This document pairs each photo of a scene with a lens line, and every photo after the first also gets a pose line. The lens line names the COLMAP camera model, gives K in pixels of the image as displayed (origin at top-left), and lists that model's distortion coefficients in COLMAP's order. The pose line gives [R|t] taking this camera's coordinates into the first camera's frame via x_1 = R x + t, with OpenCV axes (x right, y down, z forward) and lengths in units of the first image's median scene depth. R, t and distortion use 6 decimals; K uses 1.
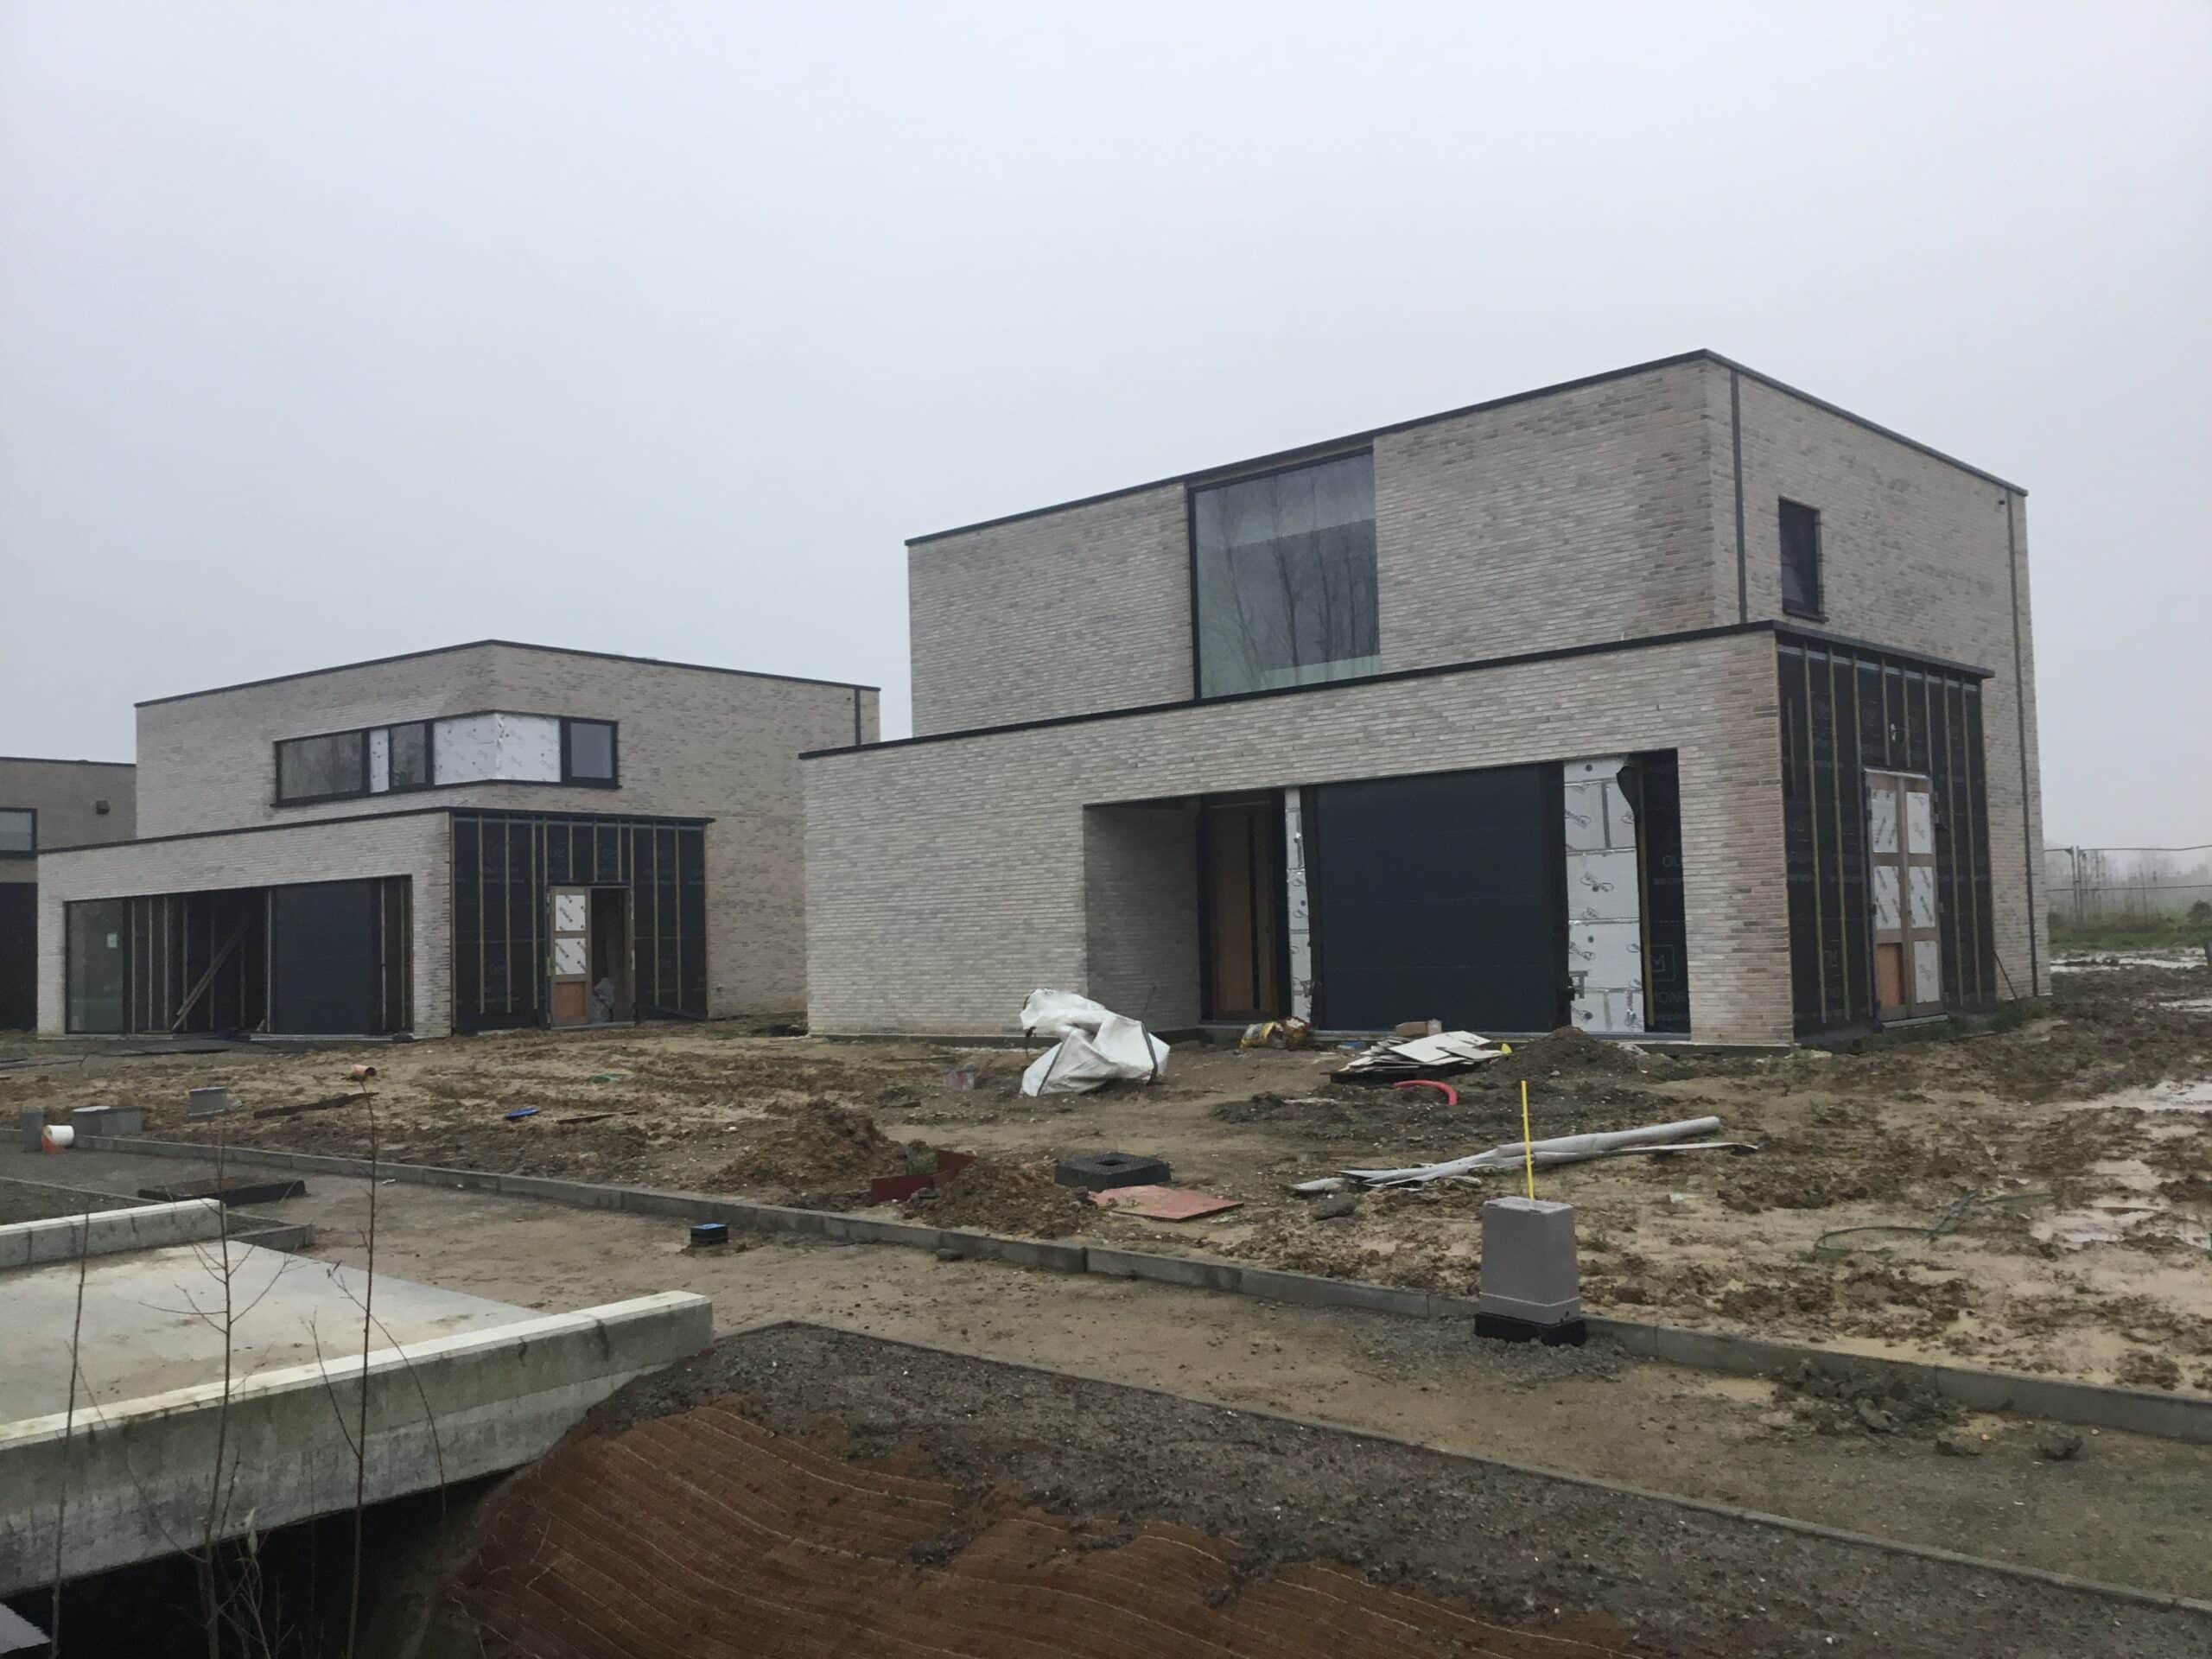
lens RADIAL K [[1984.2, 0, 1105.6], [0, 1984.2, 836.0], [0, 0, 1]] dist [0.115657, -0.020594]
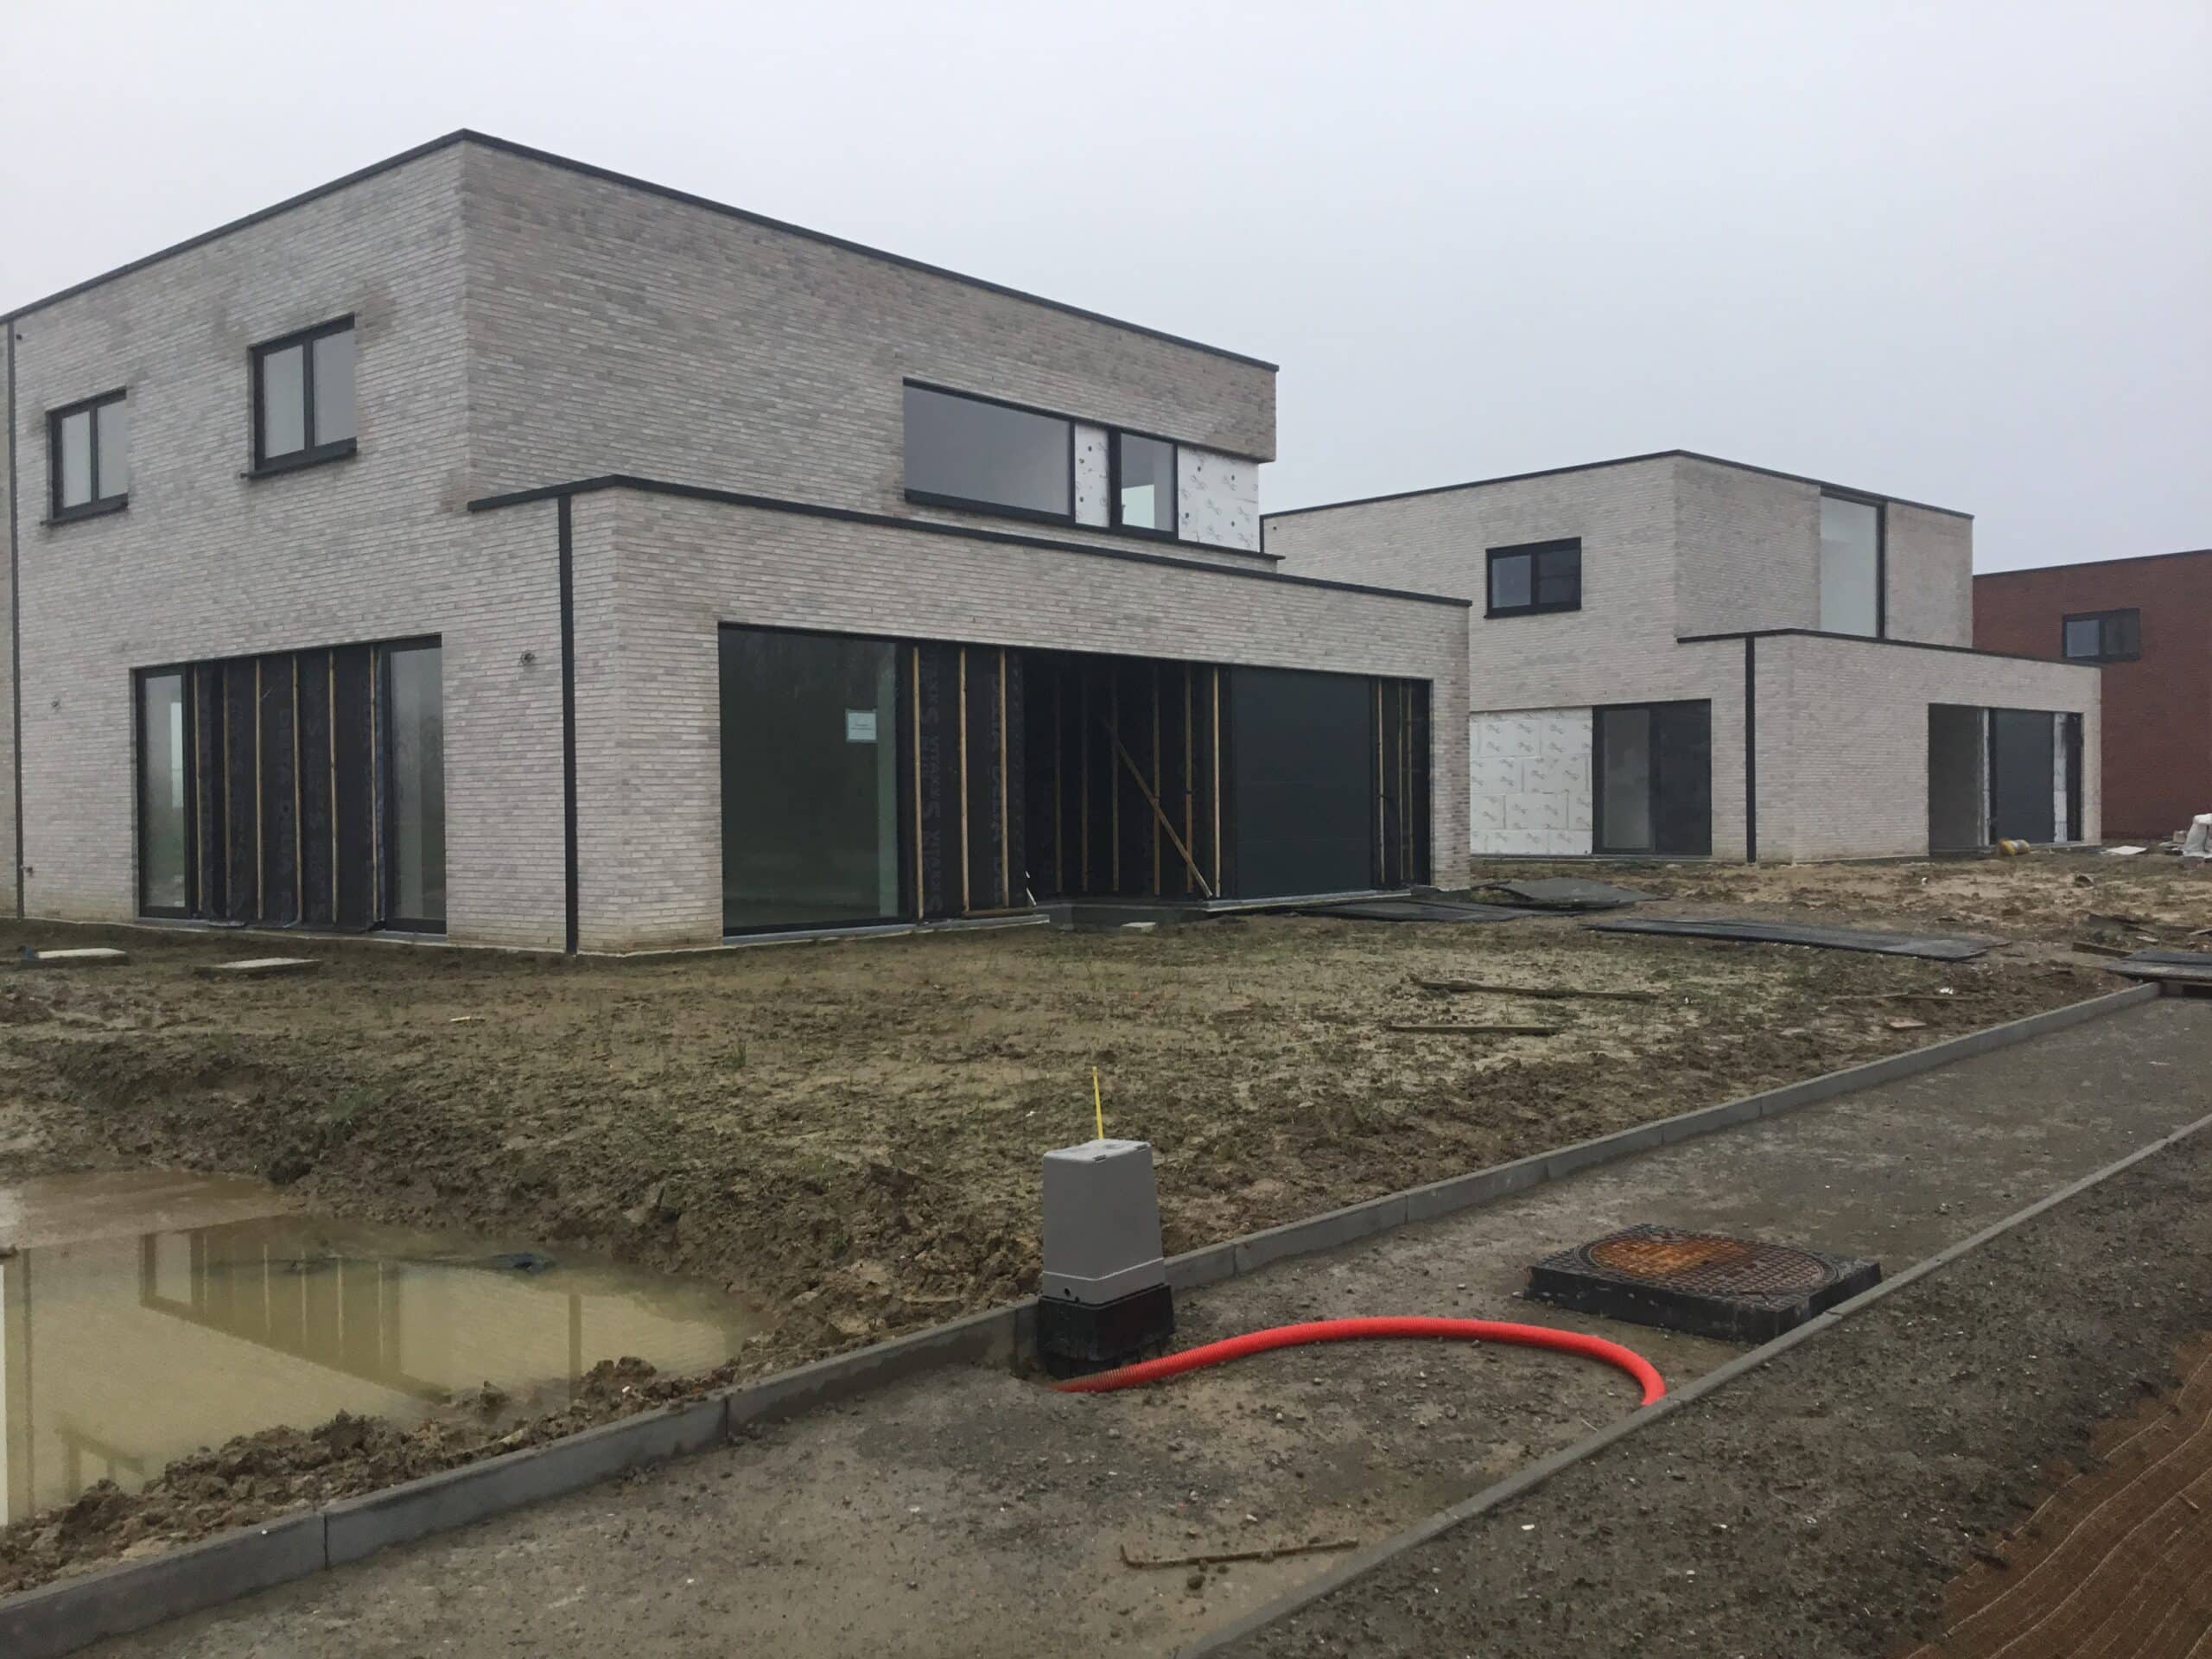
lens RADIAL K [[1984.2, 0, 1106.3], [0, 1984.2, 824.8], [0, 0, 1]] dist [0.115657, -0.020594]
pose [[0.037278, 0.023801, 0.999021, -0.999502], [-0.039118, 0.998985, -0.022340, 0.086909], [-0.998539, -0.038247, 0.038171, 0.984873]]
